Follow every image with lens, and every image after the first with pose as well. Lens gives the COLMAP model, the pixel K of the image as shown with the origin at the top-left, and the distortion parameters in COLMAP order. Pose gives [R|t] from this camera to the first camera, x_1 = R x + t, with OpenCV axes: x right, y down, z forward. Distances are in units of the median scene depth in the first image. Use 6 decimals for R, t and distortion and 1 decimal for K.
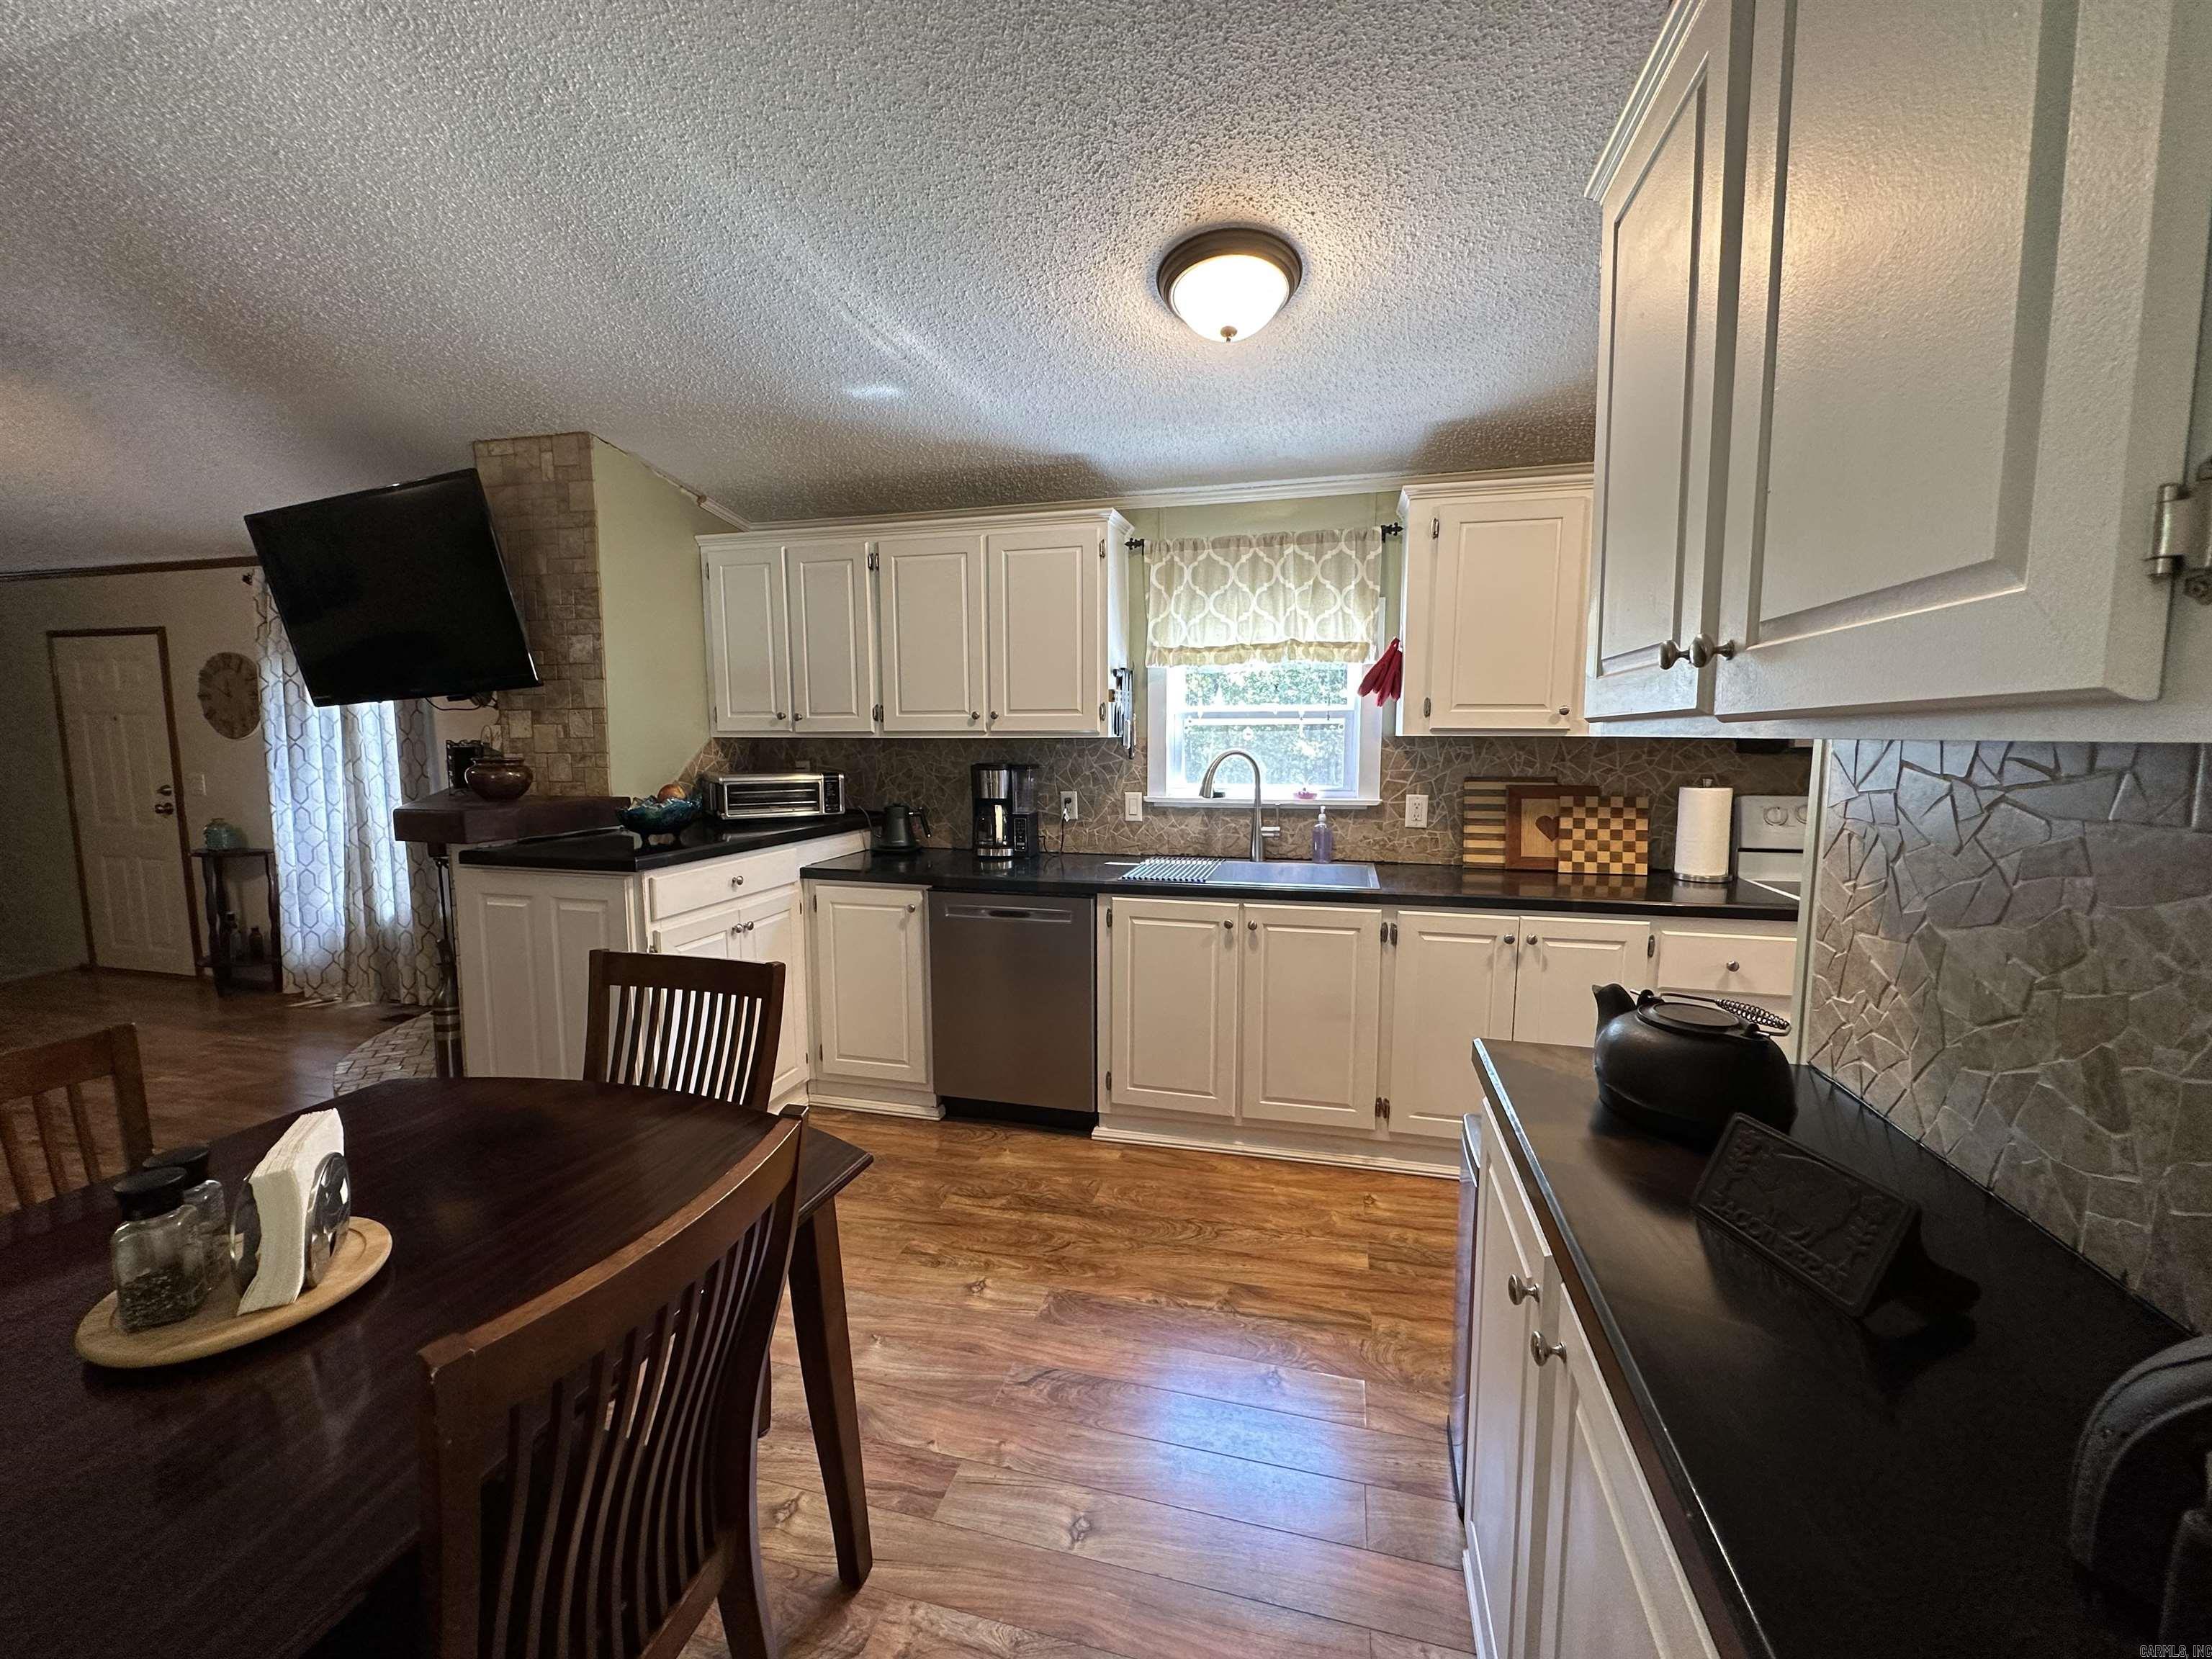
lens RADIAL K [[884.0, 0, 1104.6], [0, 884.0, 832.3], [0, 0, 1]] dist [-0.002841, 0.000477]
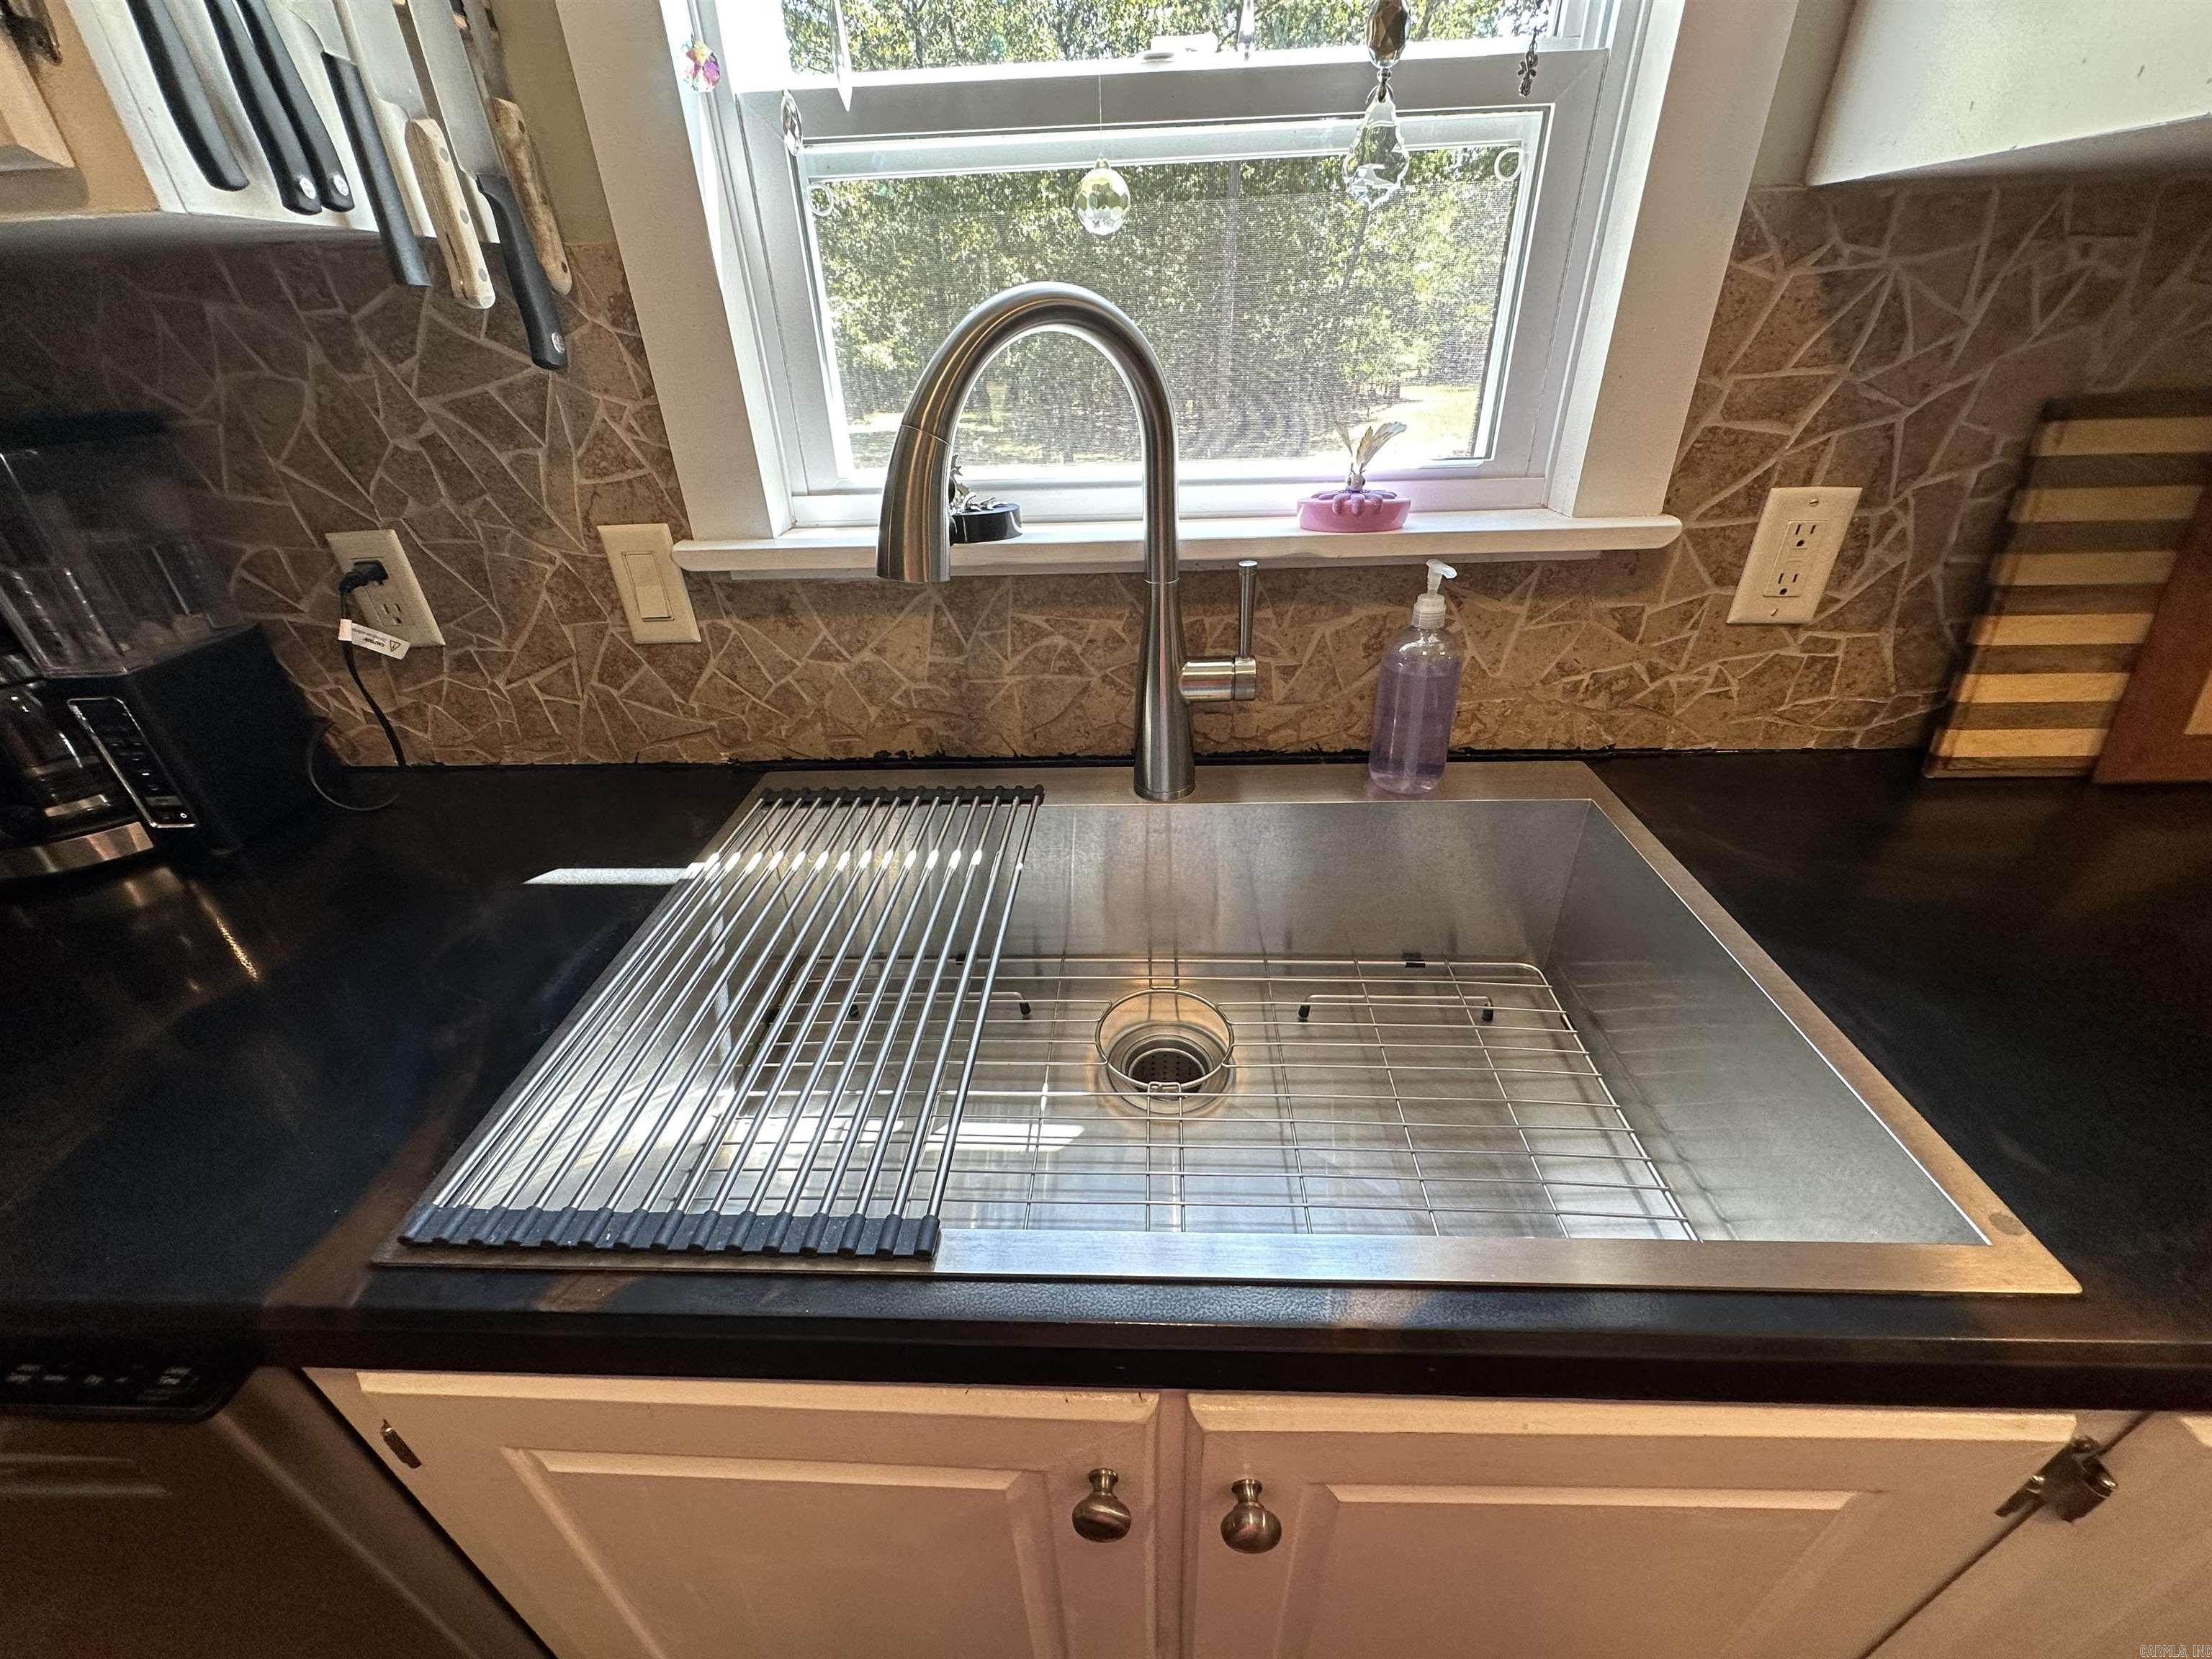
lens RADIAL K [[884.0, 0, 1104.6], [0, 884.0, 832.3], [0, 0, 1]] dist [-0.002841, 0.000477]
pose [[0.976682, -0.132227, 0.169138, 0.115485], [0.052647, 0.911281, 0.408406, -0.065949], [-0.208134, -0.389978, 0.896993, 0.803244]]
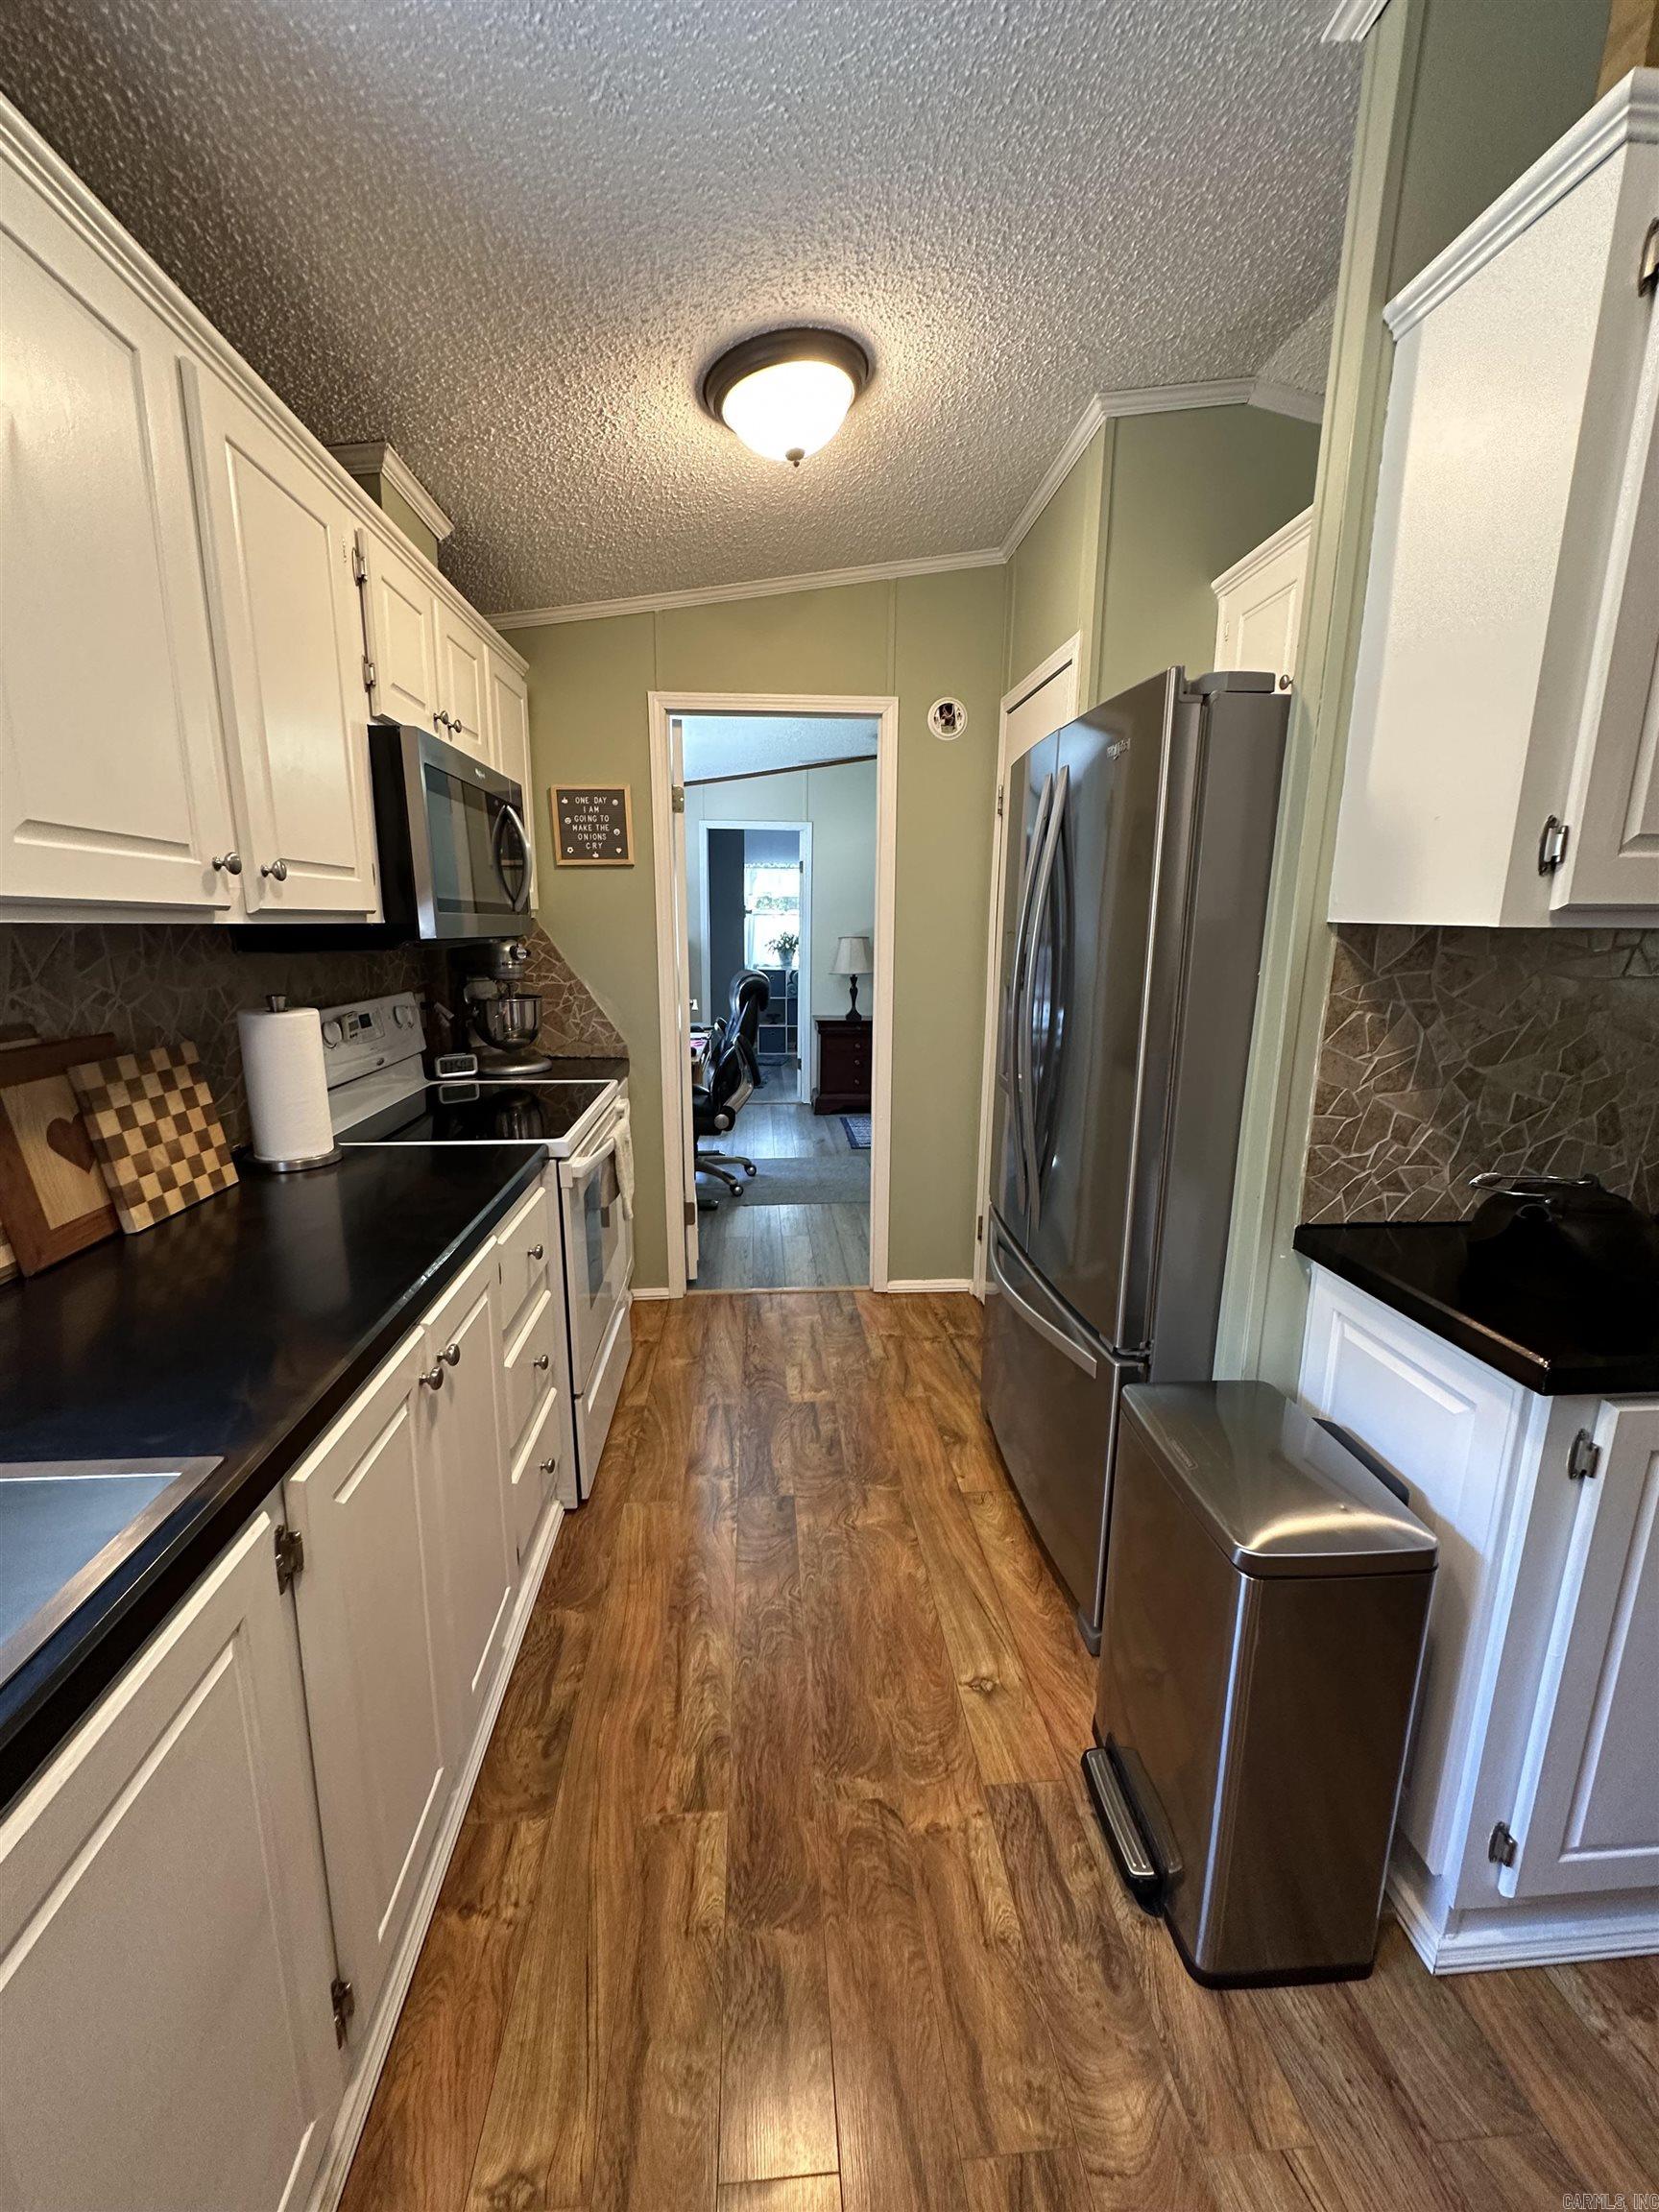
lens RADIAL K [[884.0, 0, 829.5], [0, 884.0, 1106.0], [0, 0, 1]] dist [-0.002841, 0.000477]
pose [[-0.329468, -0.191497, 0.924543, 0.000076], [0.099275, 0.966762, 0.235619, -0.083200], [-0.938933, 0.169413, -0.299506, 0.759920]]
